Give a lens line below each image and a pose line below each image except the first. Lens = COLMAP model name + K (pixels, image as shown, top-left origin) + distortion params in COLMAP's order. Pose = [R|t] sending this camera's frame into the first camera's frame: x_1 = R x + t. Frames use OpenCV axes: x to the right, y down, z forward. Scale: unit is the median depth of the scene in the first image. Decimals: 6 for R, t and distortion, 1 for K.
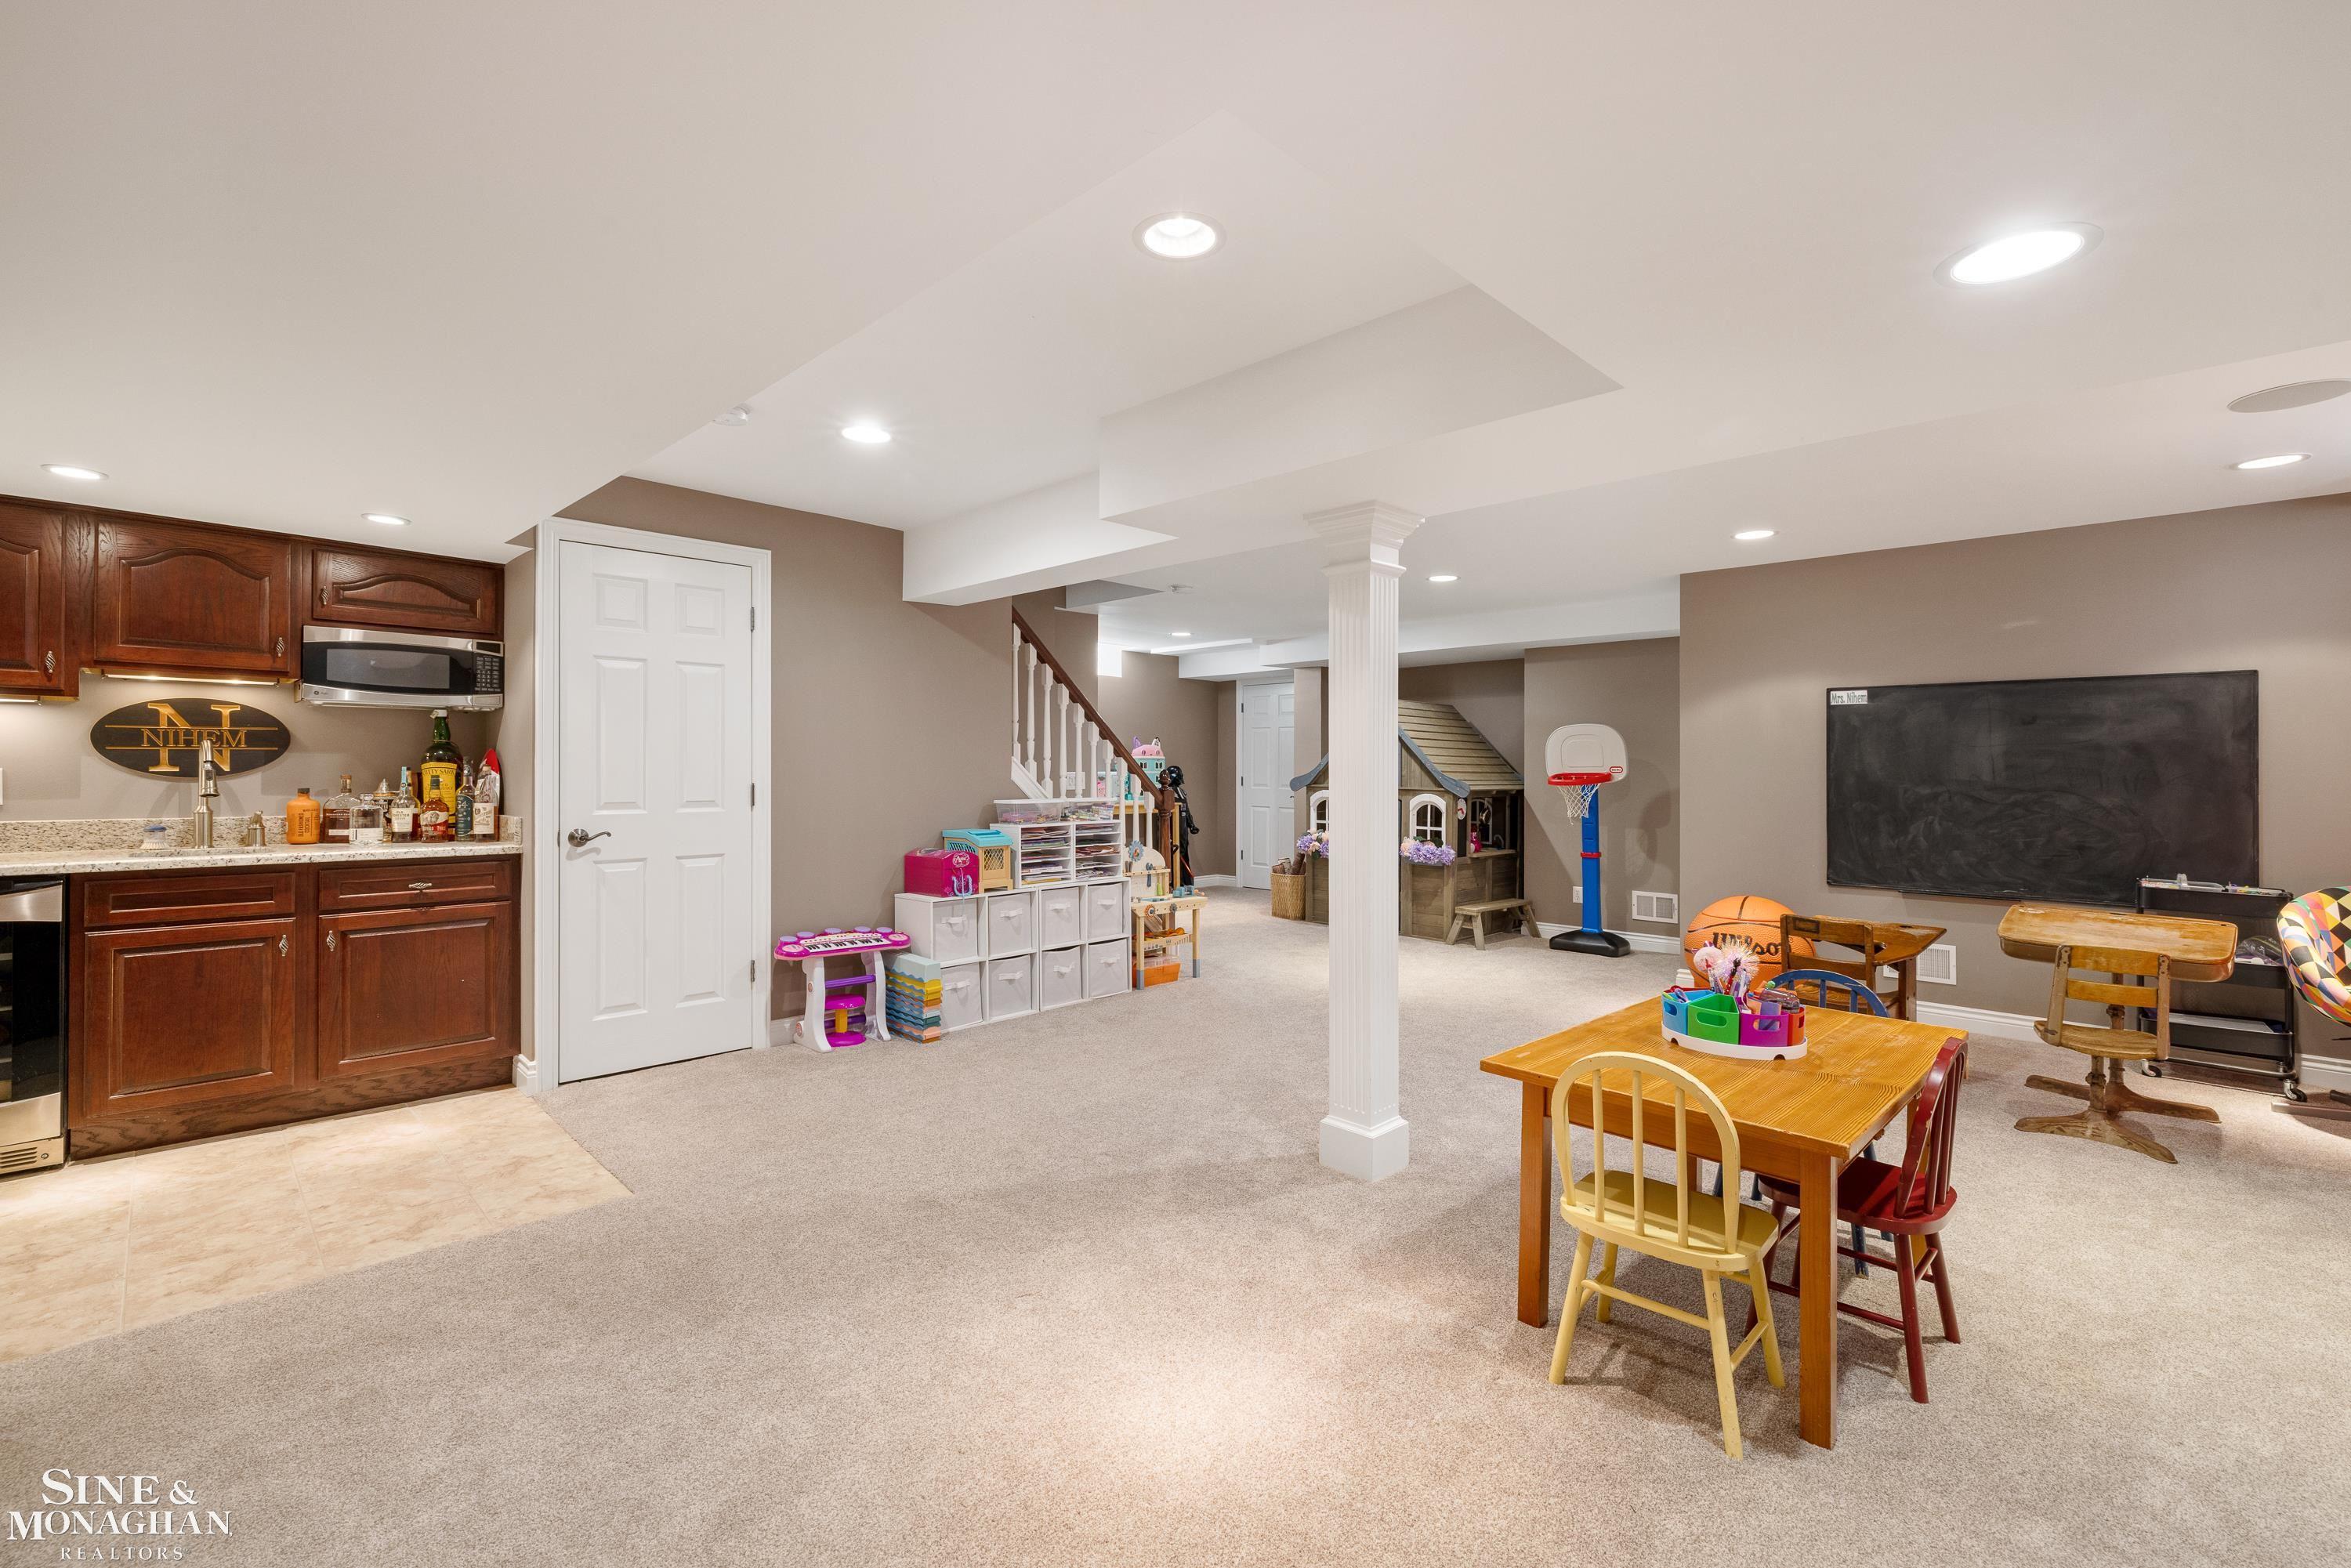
lens RADIAL K [[1013.9, 0, 1175.5], [0, 1013.9, 784.0], [0, 0, 1]] dist [0.001184, 0.000083]
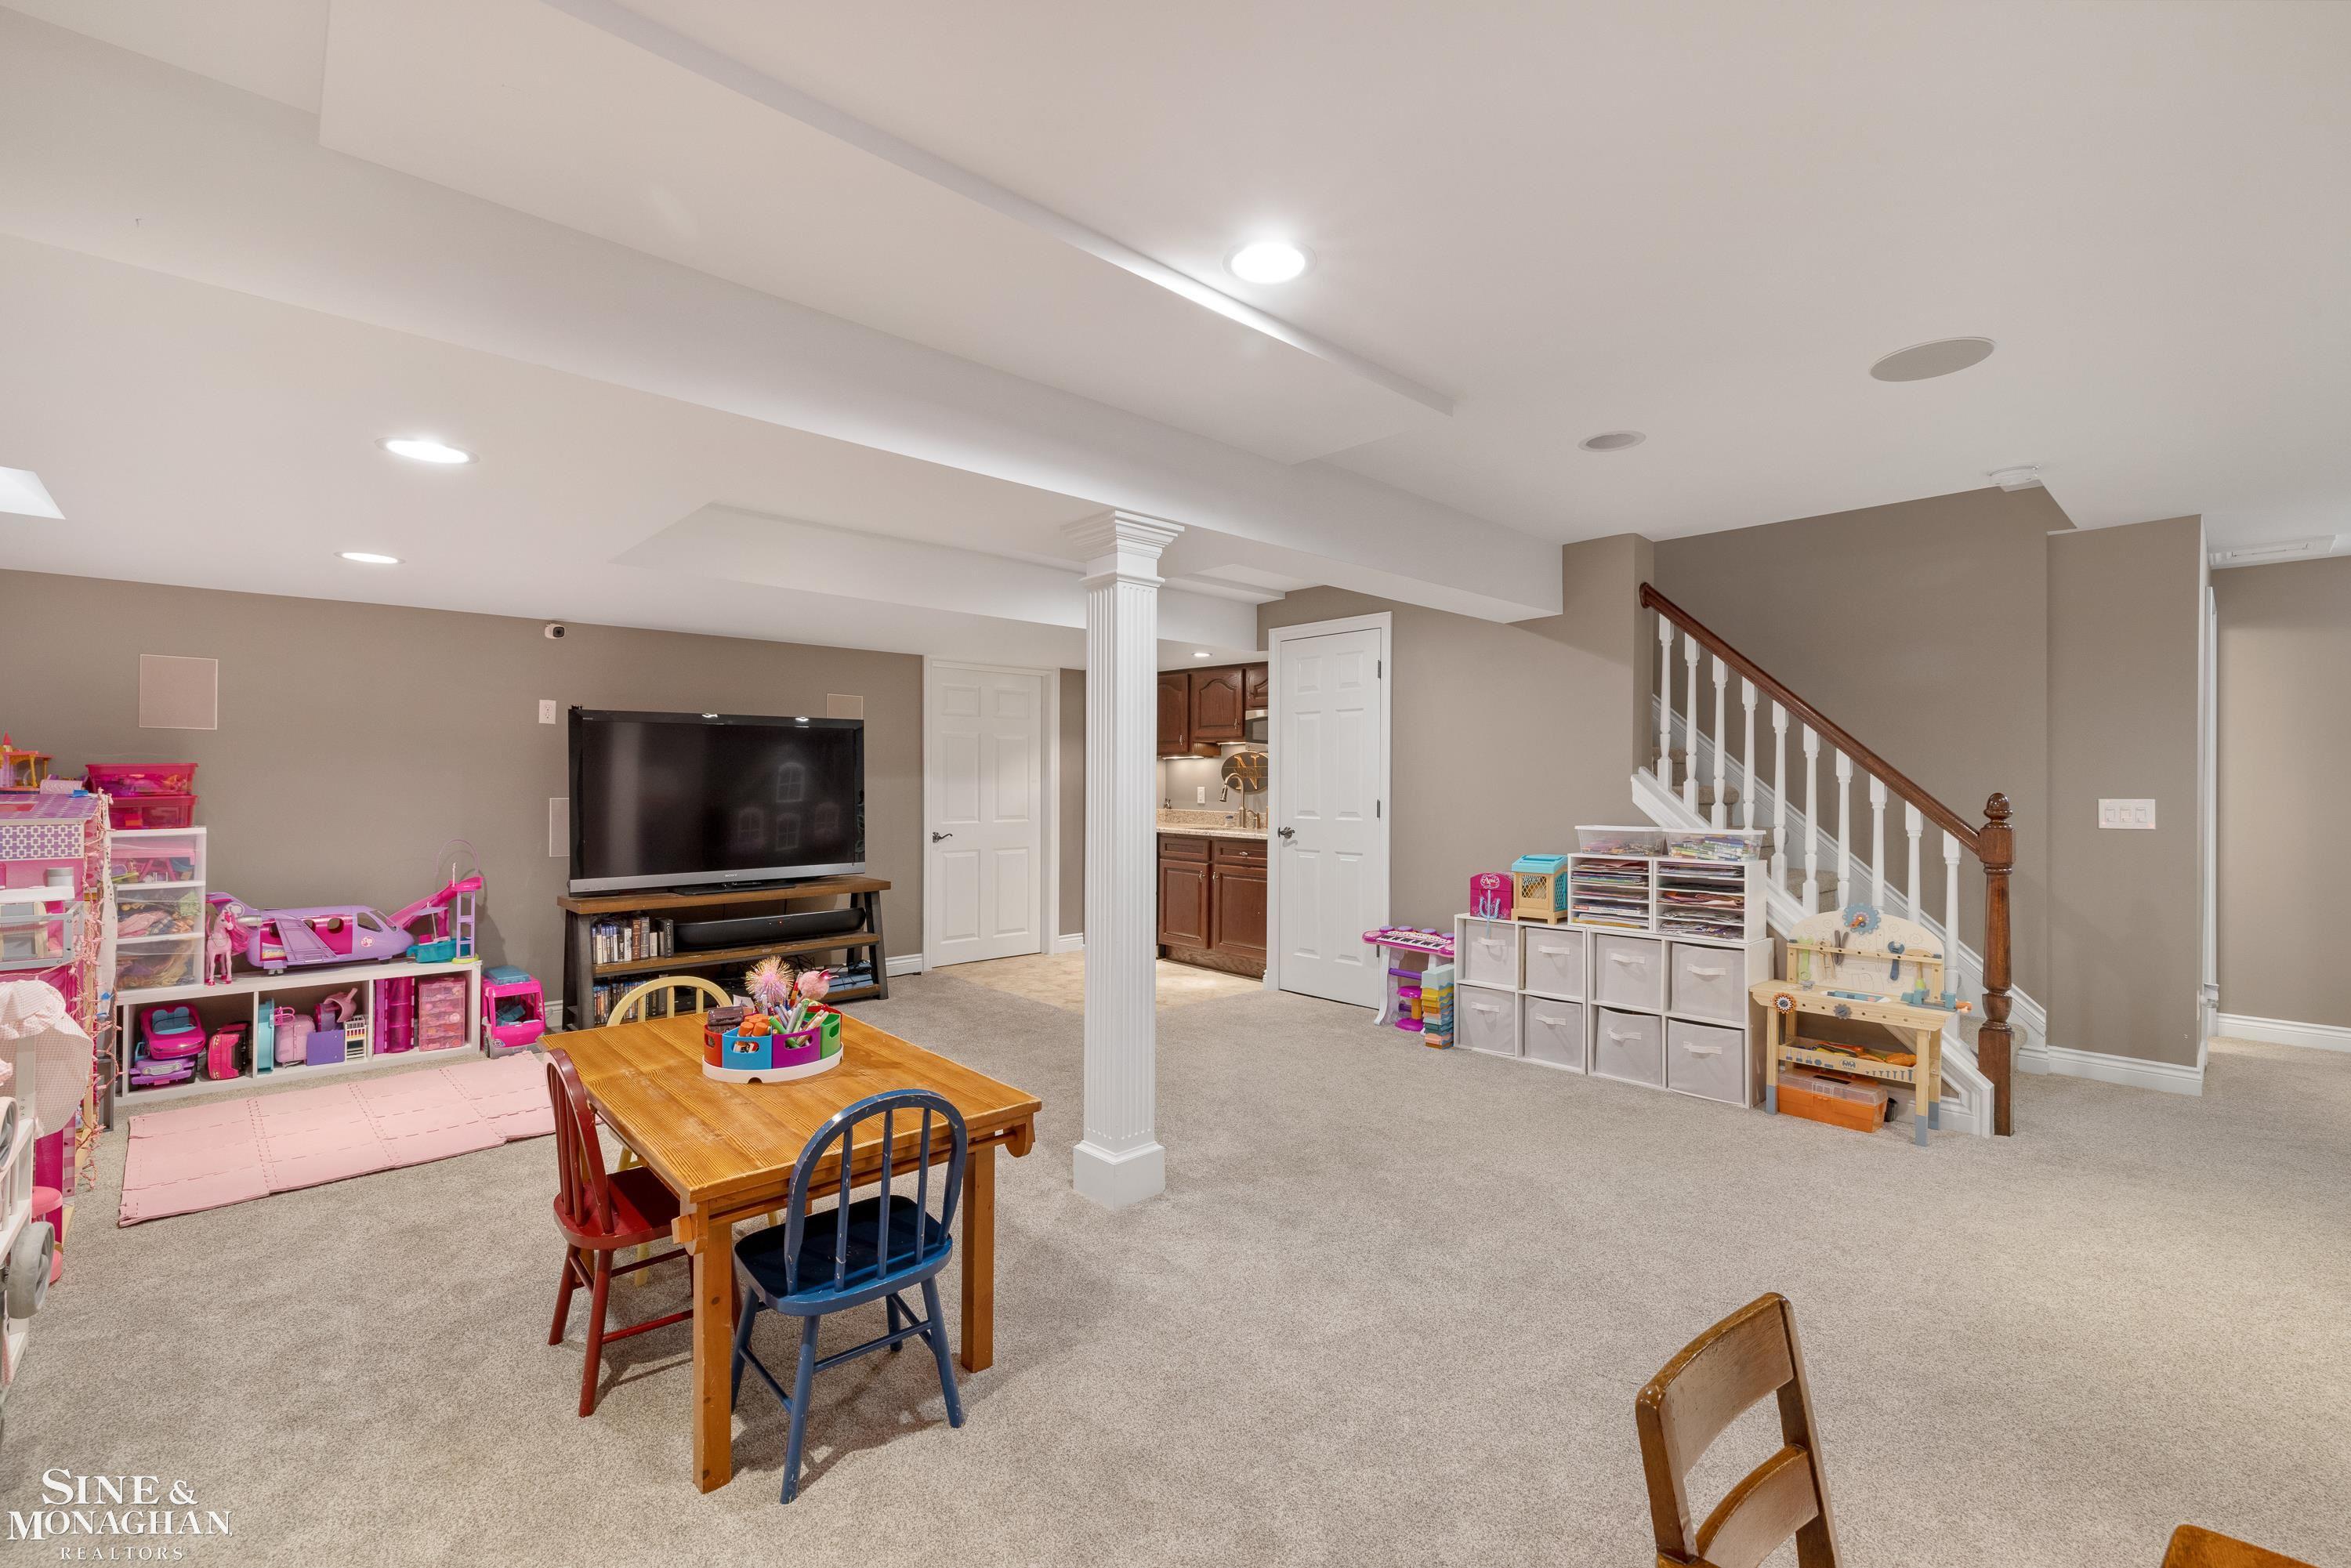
lens RADIAL K [[1013.9, 0, 1175.5], [0, 1013.9, 784.0], [0, 0, 1]] dist [0.001184, 0.000083]
pose [[-0.041360, -0.002207, -0.999142, 0.758076], [-0.021151, 0.999775, -0.001333, -0.011866], [0.998920, 0.021078, -0.041397, 0.707174]]
